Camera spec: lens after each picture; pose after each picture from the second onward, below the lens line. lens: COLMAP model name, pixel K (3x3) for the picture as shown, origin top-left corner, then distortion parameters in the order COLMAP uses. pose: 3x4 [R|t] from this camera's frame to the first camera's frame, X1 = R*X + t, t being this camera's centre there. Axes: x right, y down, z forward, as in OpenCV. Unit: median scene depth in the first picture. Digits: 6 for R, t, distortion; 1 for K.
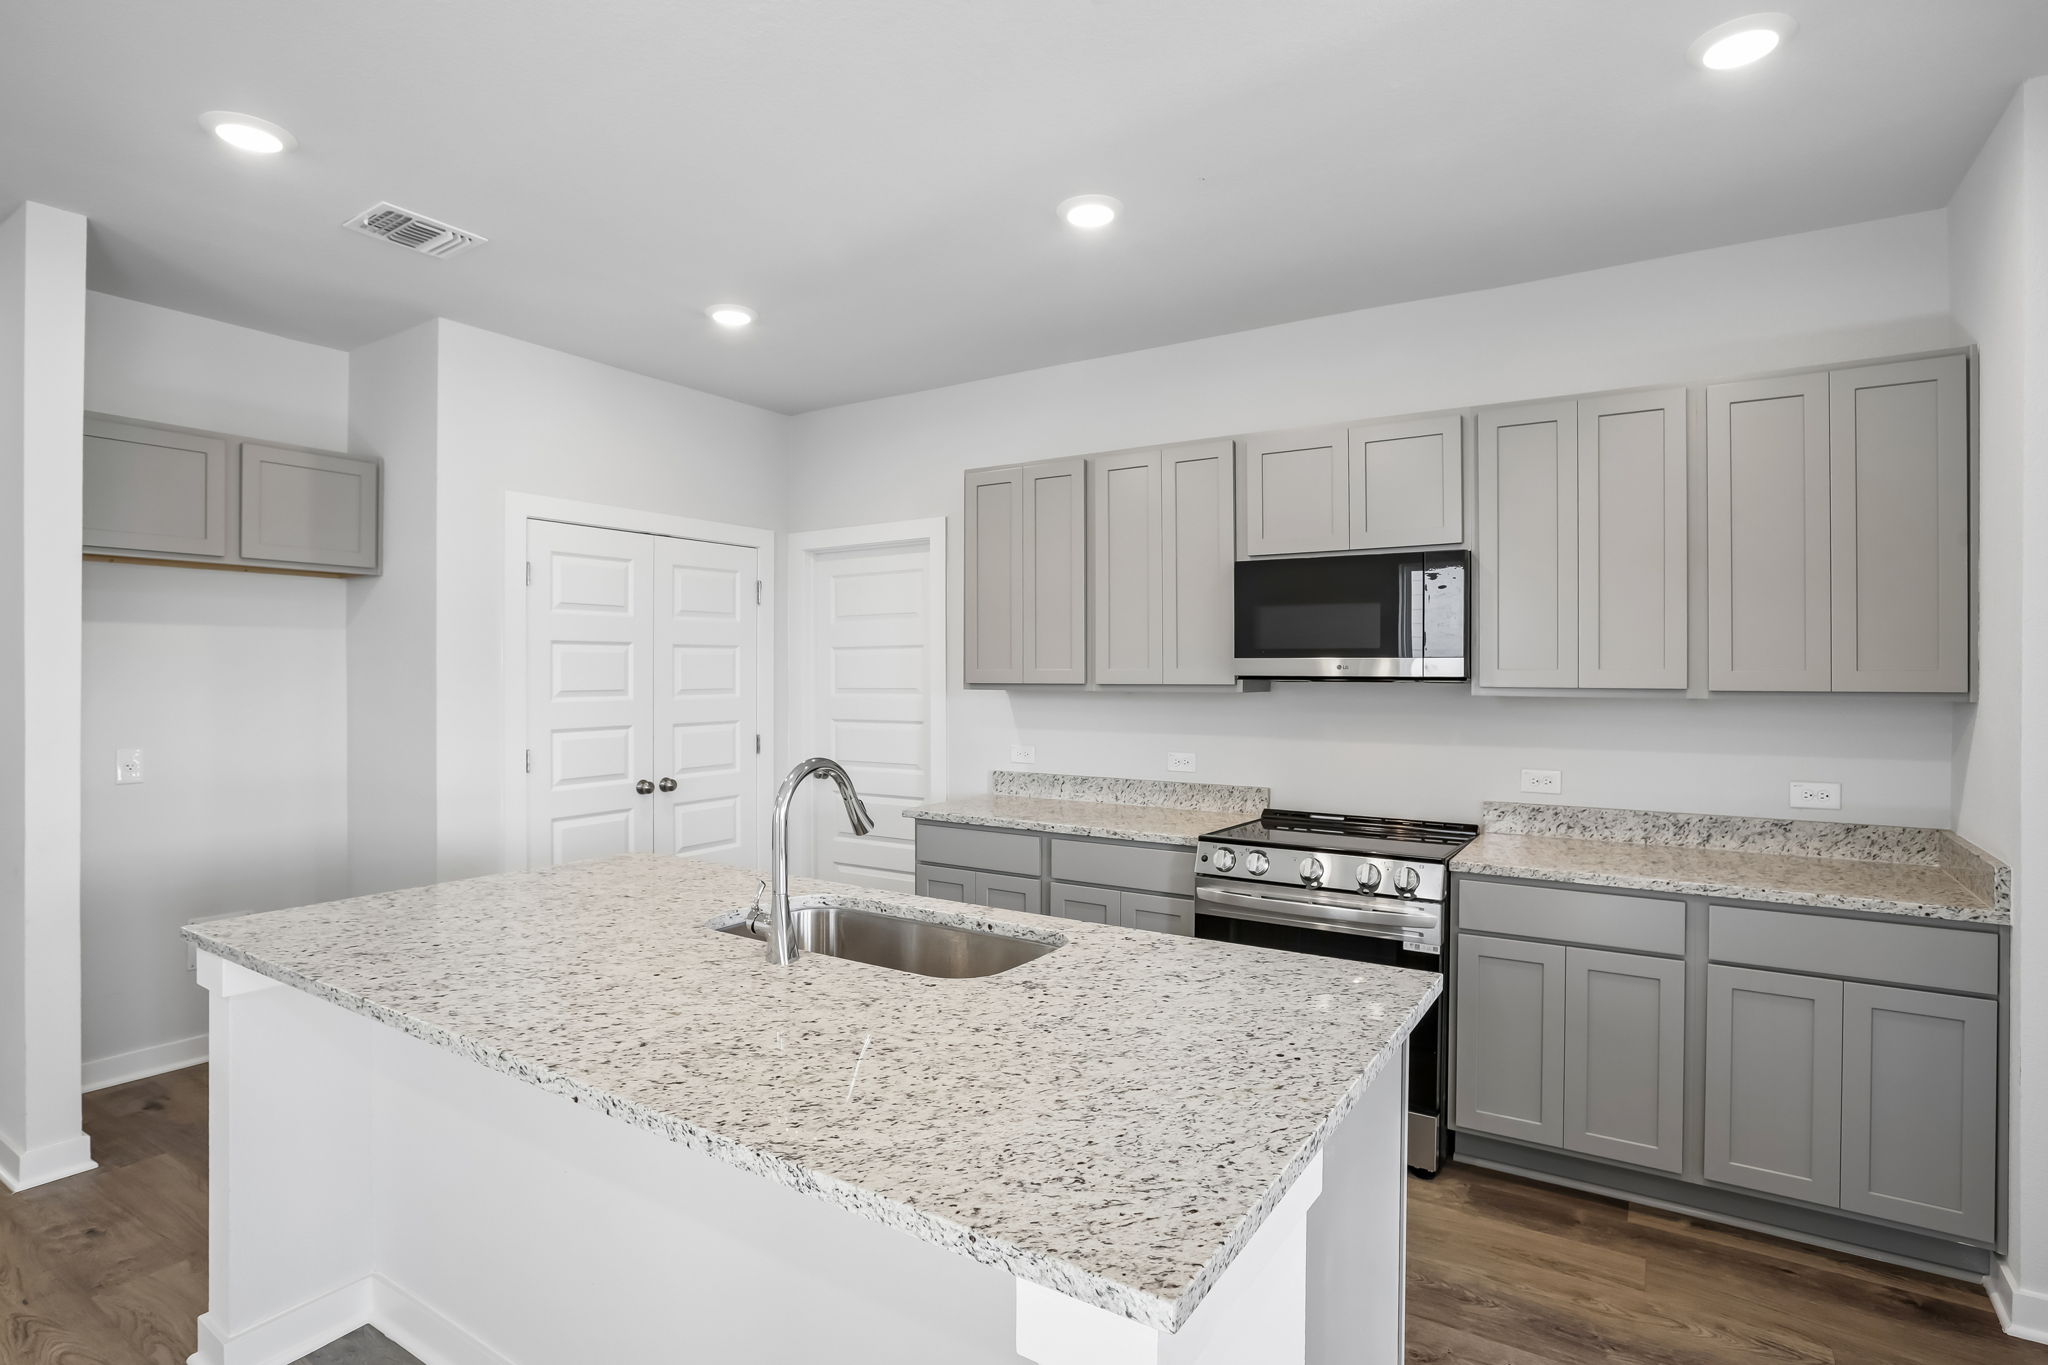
lens RADIAL K [[1013.7, 0, 1041.4], [0, 1013.7, 678.7], [0, 0, 1]] dist [-0.034393, 0.014350]
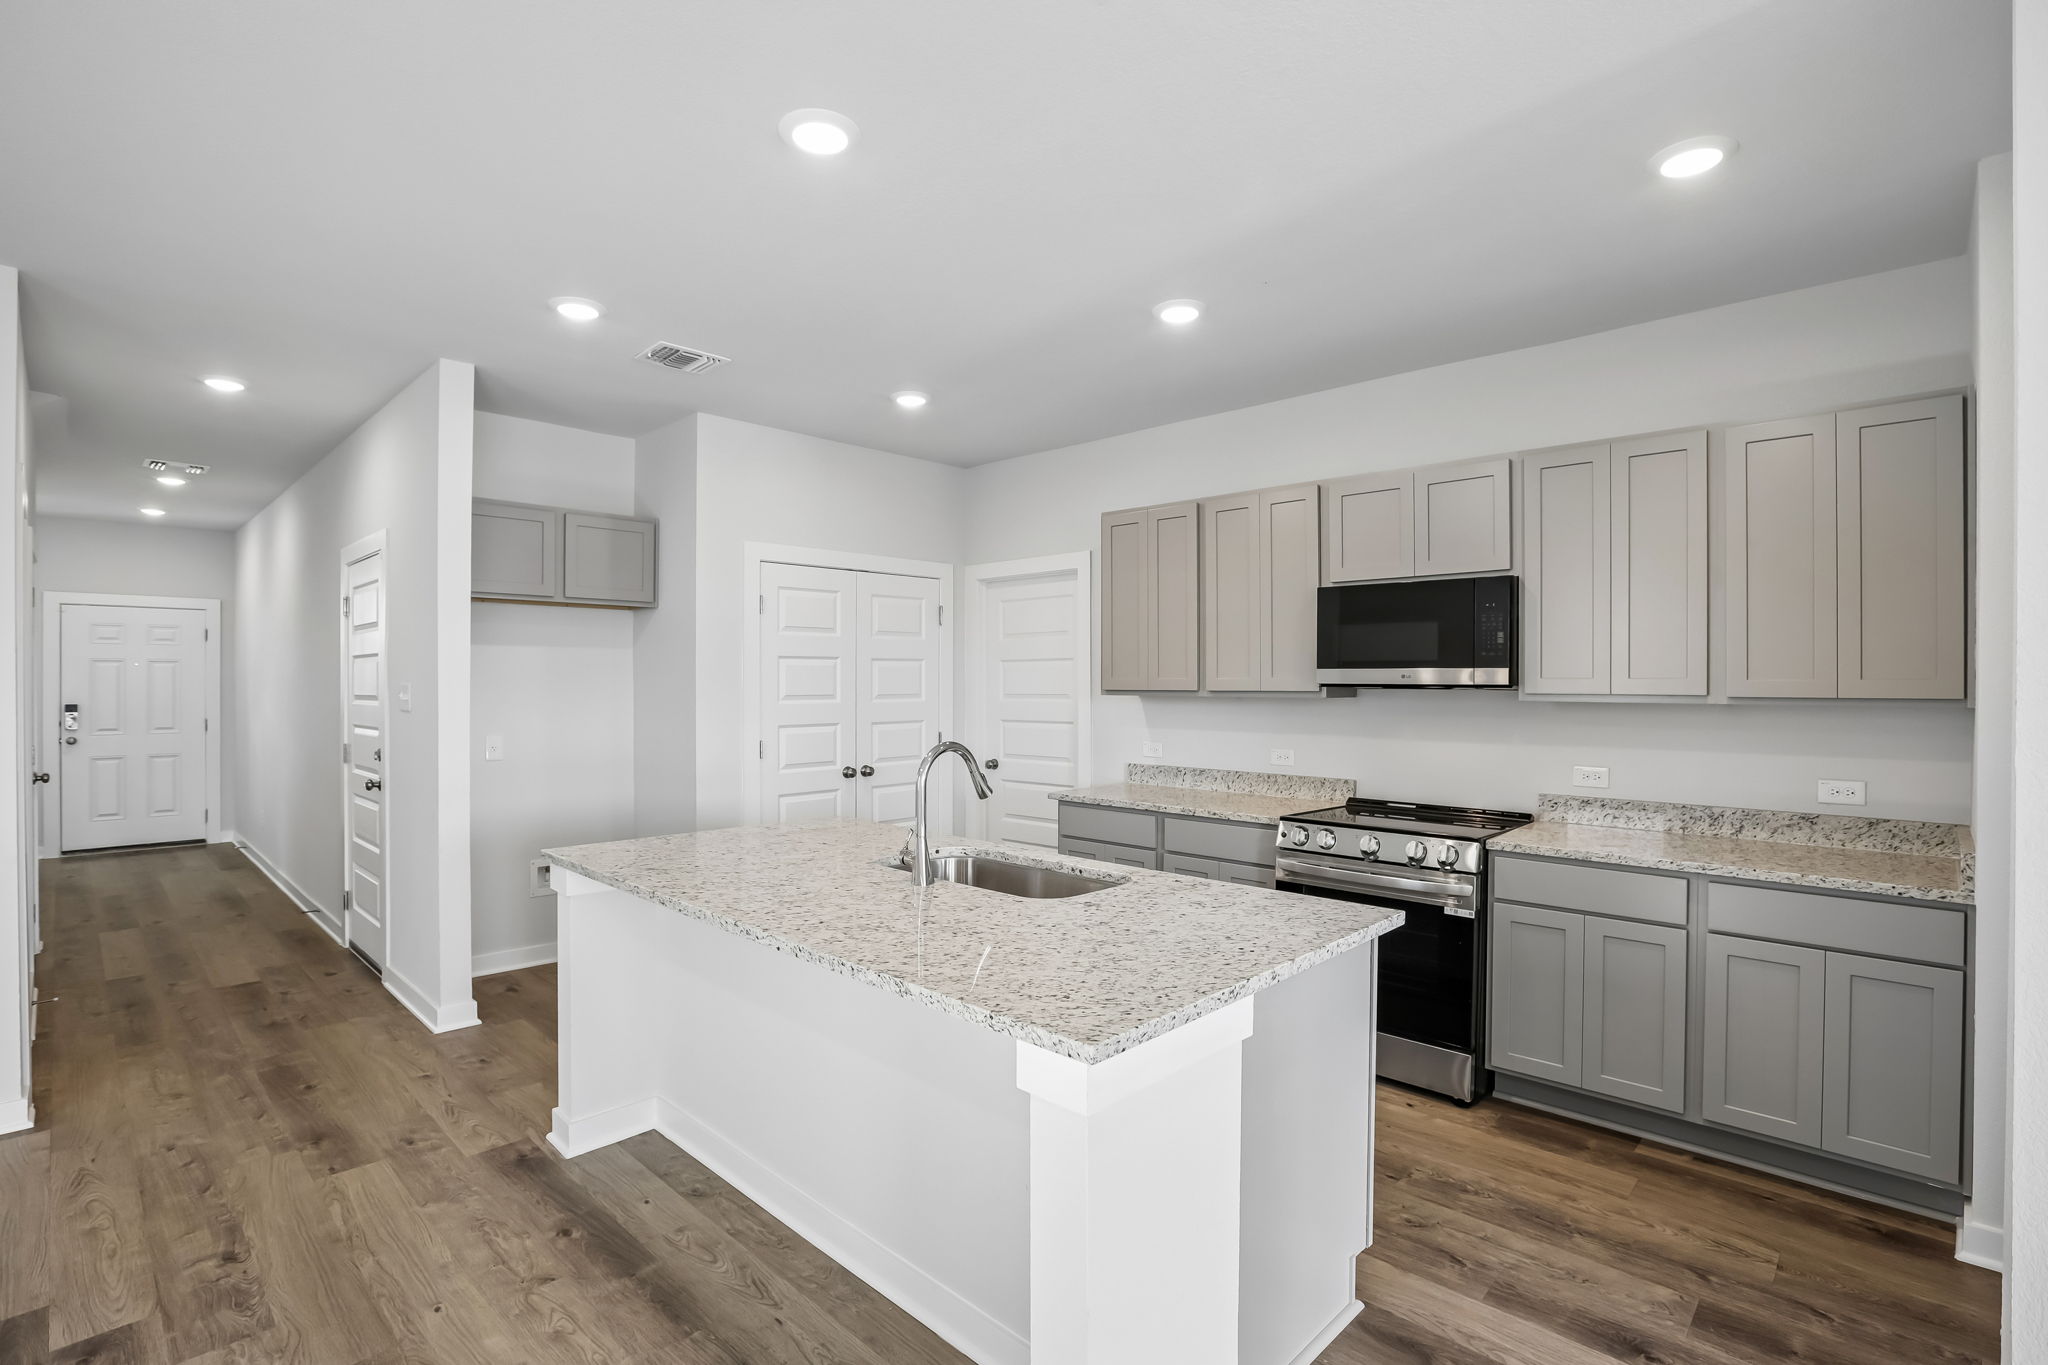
lens RADIAL K [[950.0, 0, 1052.4], [0, 950.0, 690.9], [0, 0, 1]] dist [-0.030502, 0.008302]
pose [[0.983507, 0.001974, -0.180859, 0.098933], [-0.001206, 0.999990, 0.004356, 0.001332], [0.180866, -0.004066, 0.983499, -0.167677]]
